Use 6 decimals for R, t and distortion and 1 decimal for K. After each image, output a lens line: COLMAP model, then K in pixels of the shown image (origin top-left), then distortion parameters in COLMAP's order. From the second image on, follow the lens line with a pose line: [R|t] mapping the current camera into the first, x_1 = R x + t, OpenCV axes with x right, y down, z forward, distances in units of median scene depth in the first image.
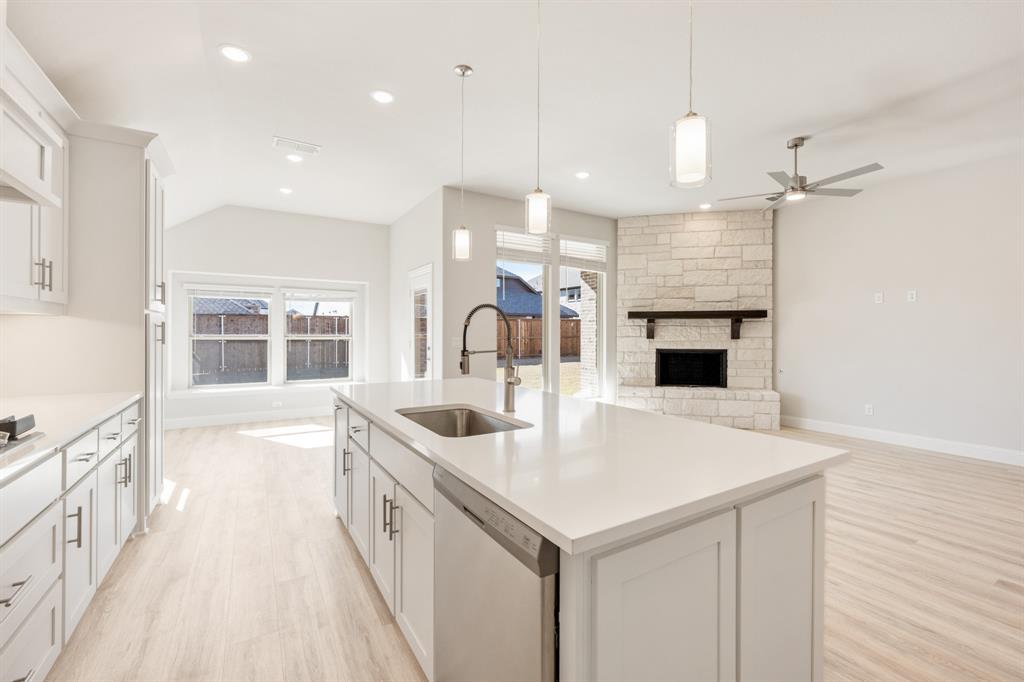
lens RADIAL K [[435.4, 0, 516.4], [0, 435.4, 334.4], [0, 0, 1]] dist [-0.001818, -0.000345]
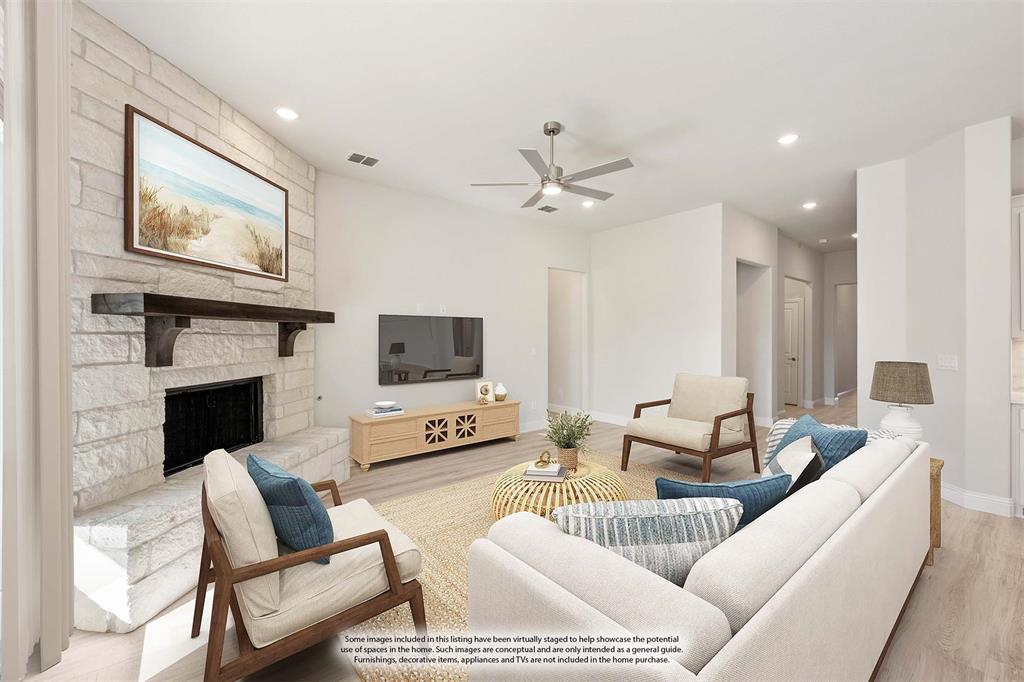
lens RADIAL K [[413.1, 0, 512.0], [0, 413.1, 341.0], [0, 0, 1]] dist [-0.000583, -0.000094]
pose [[-0.115051, -0.014216, 0.993258, -0.103349], [0.003466, 0.999886, 0.014712, -0.018010], [-0.993353, 0.005136, -0.114989, 0.746100]]
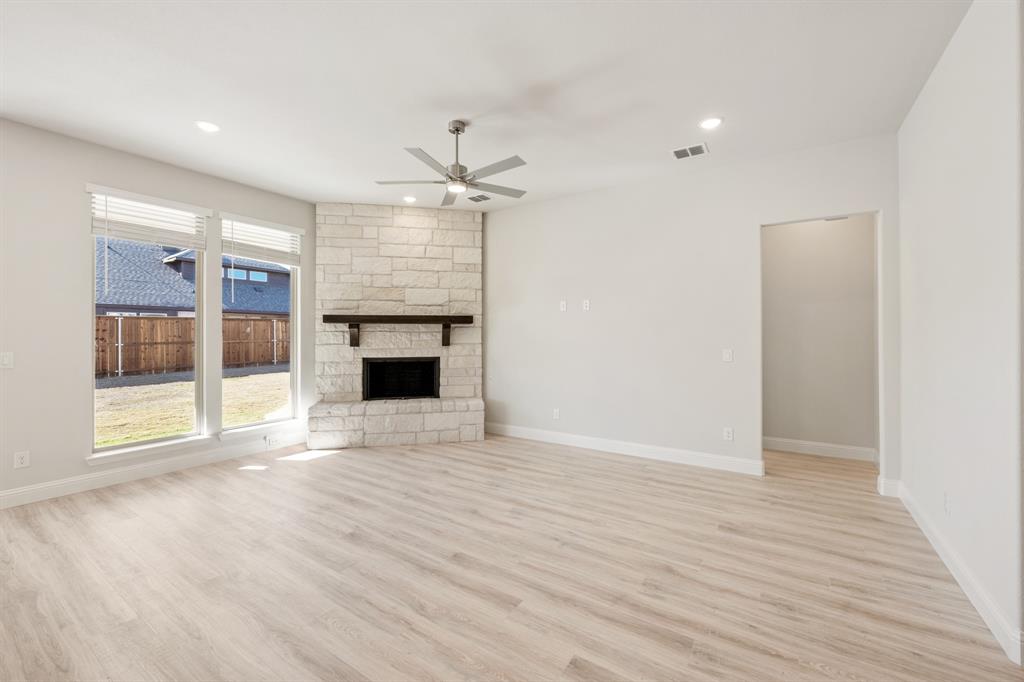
lens RADIAL K [[424.1, 0, 505.3], [0, 424.1, 332.7], [0, 0, 1]] dist [-0.000698, -0.000103]
pose [[0.906713, -0.002081, 0.421743, 0.230776], [0.003713, 0.999988, -0.003048, -0.014199], [-0.421732, 0.004330, 0.906710, 0.115735]]
